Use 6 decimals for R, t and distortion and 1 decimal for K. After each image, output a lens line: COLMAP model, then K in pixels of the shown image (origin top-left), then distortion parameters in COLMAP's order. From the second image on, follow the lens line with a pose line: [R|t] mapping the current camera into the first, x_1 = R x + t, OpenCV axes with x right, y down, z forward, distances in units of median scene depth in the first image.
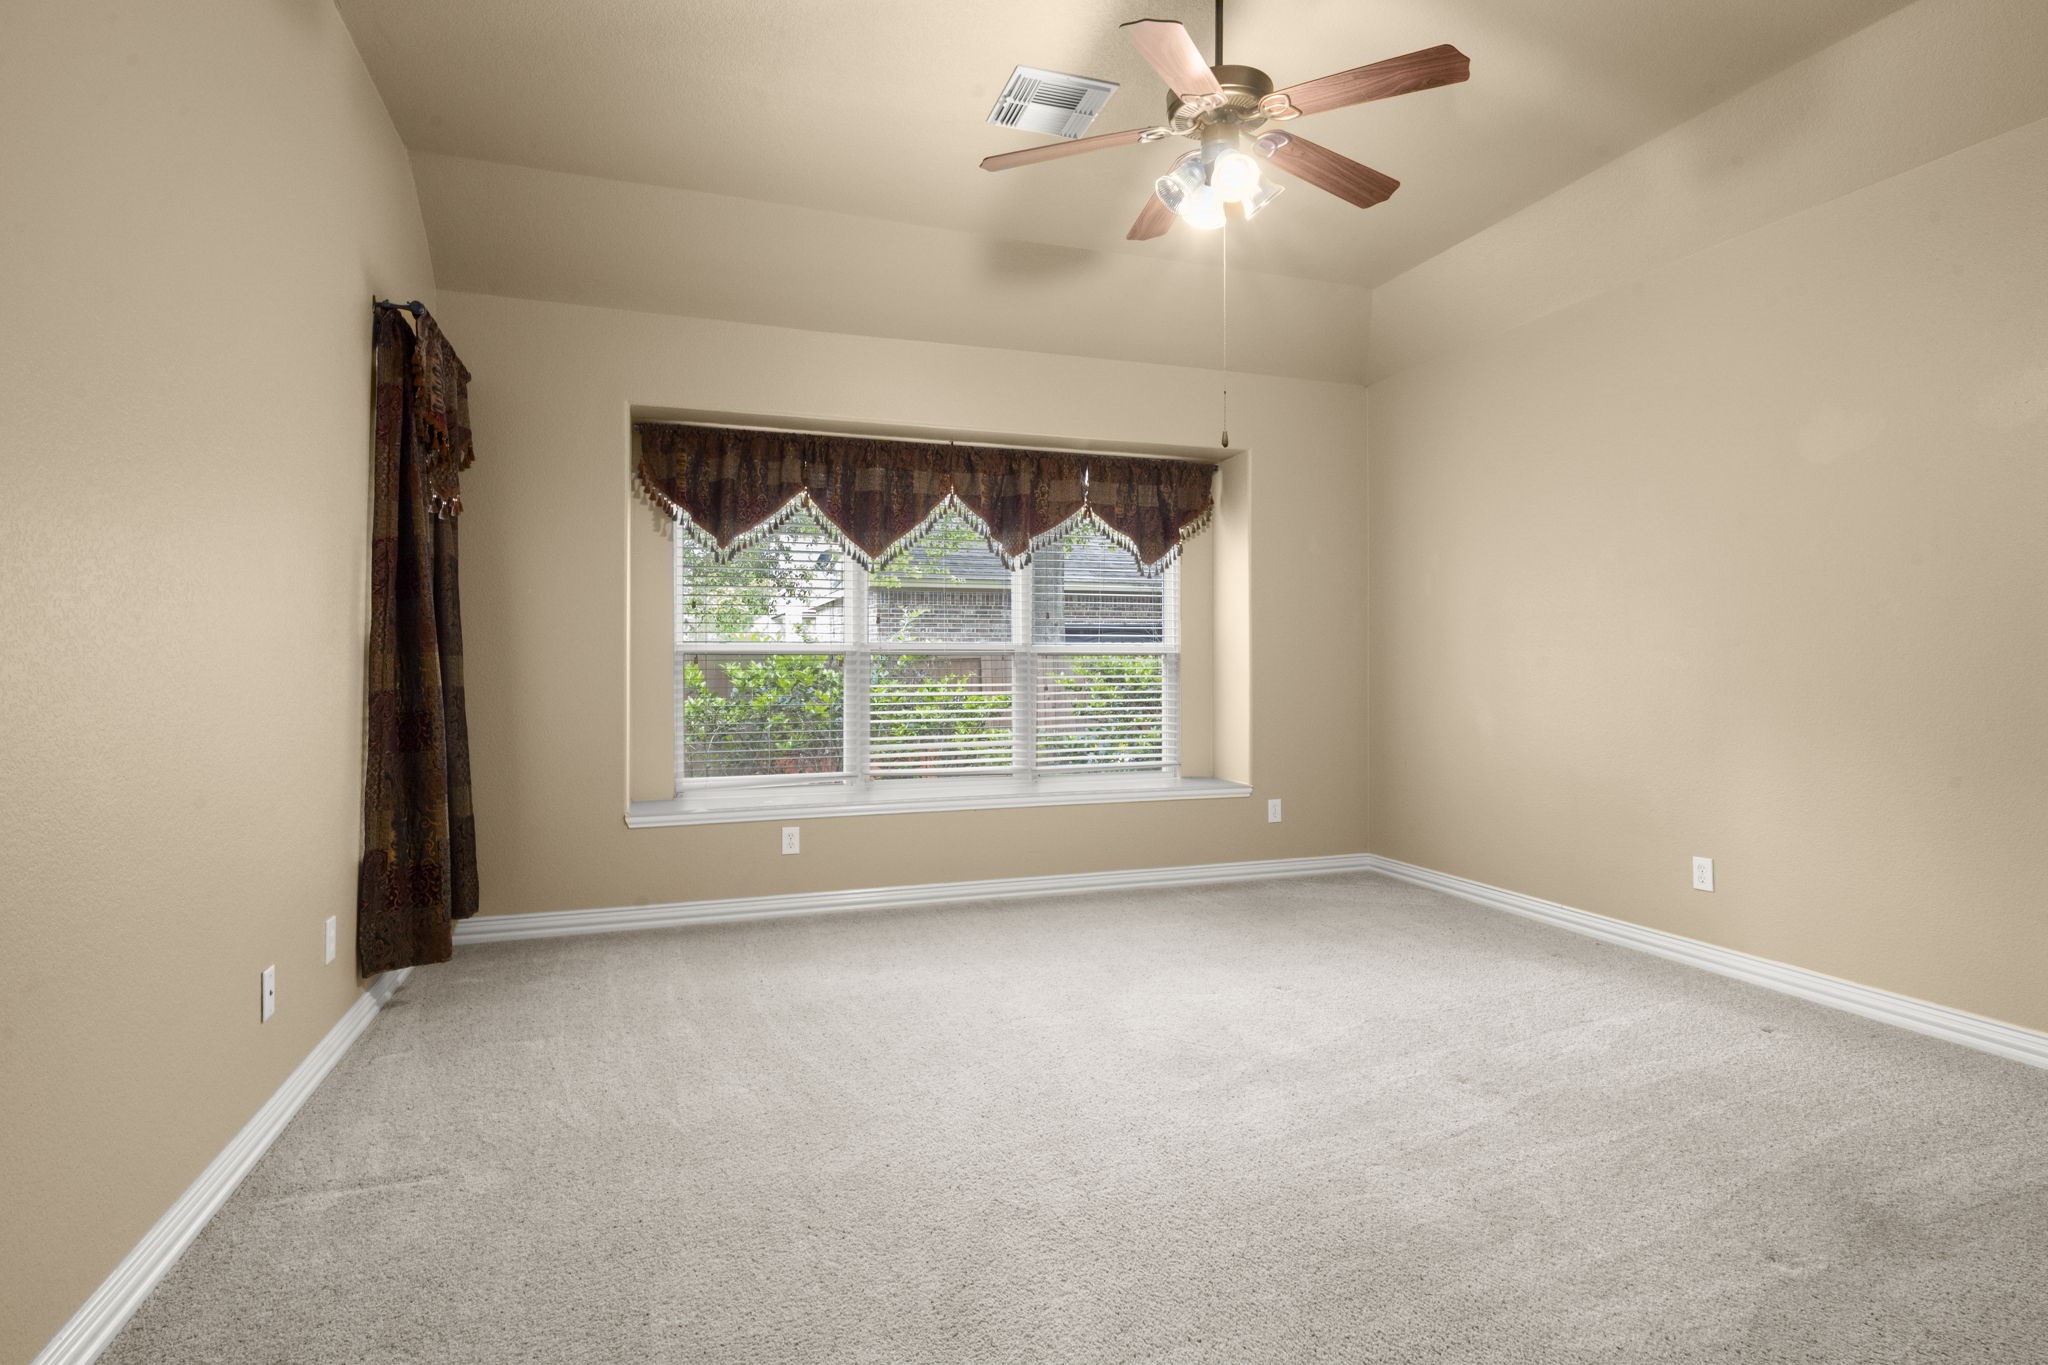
lens RADIAL K [[973.3, 0, 1022.2], [0, 973.3, 668.5], [0, 0, 1]] dist [-0.000963, 0.000212]
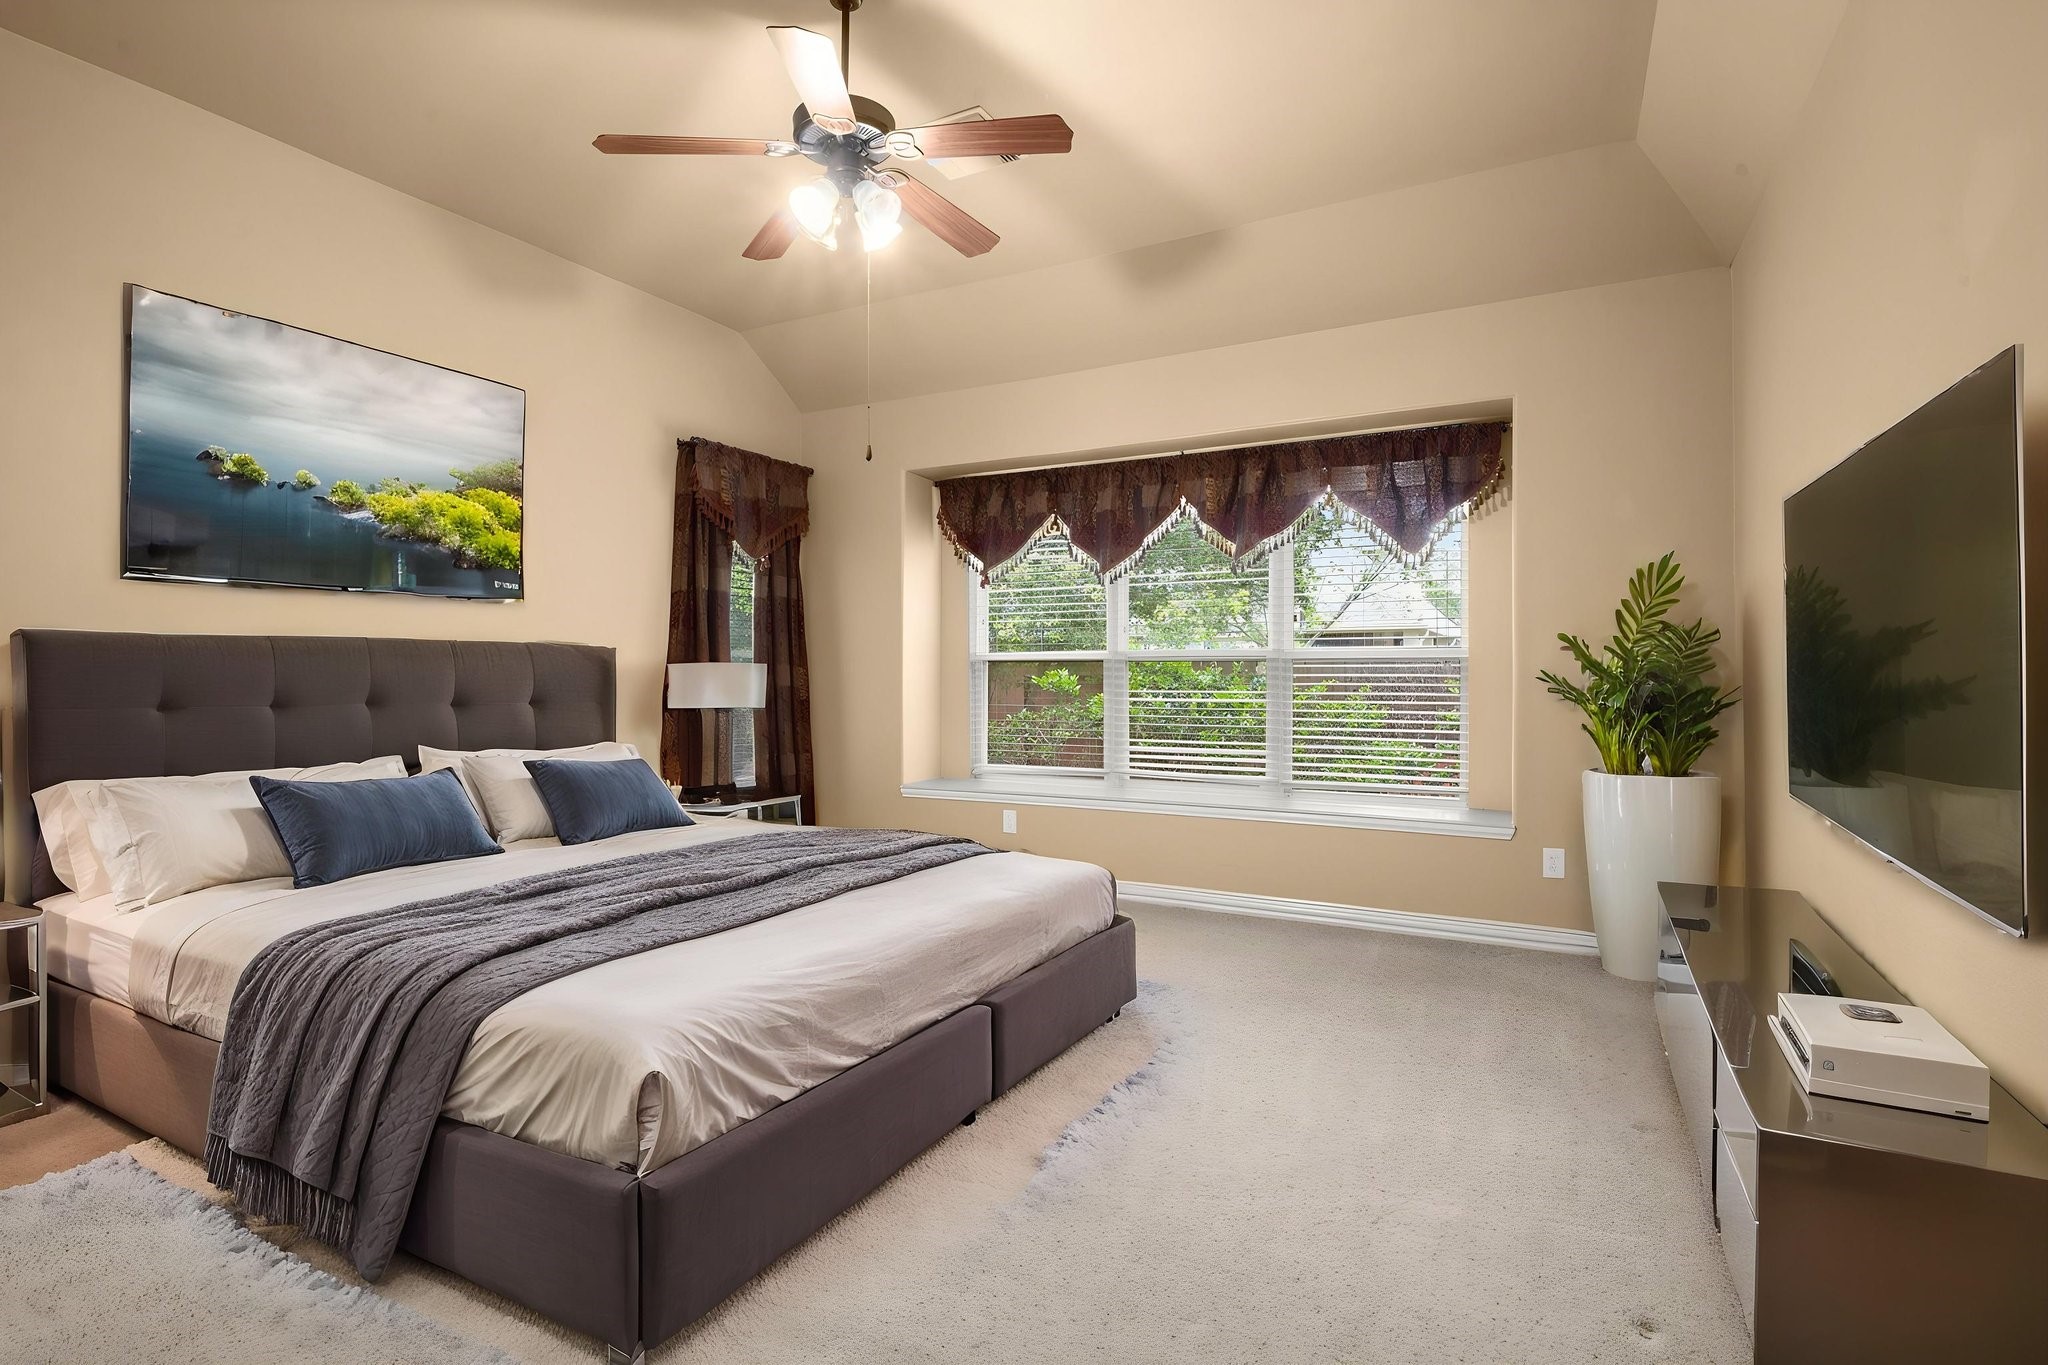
lens RADIAL K [[973.3, 0, 1022.2], [0, 973.3, 668.5], [0, 0, 1]] dist [-0.000963, 0.000212]
pose [[0.696175, 0.000115, -0.717872, 0.549603], [-0.004777, 0.999979, -0.004473, -0.001385], [0.717857, 0.006543, 0.696160, 0.177775]]
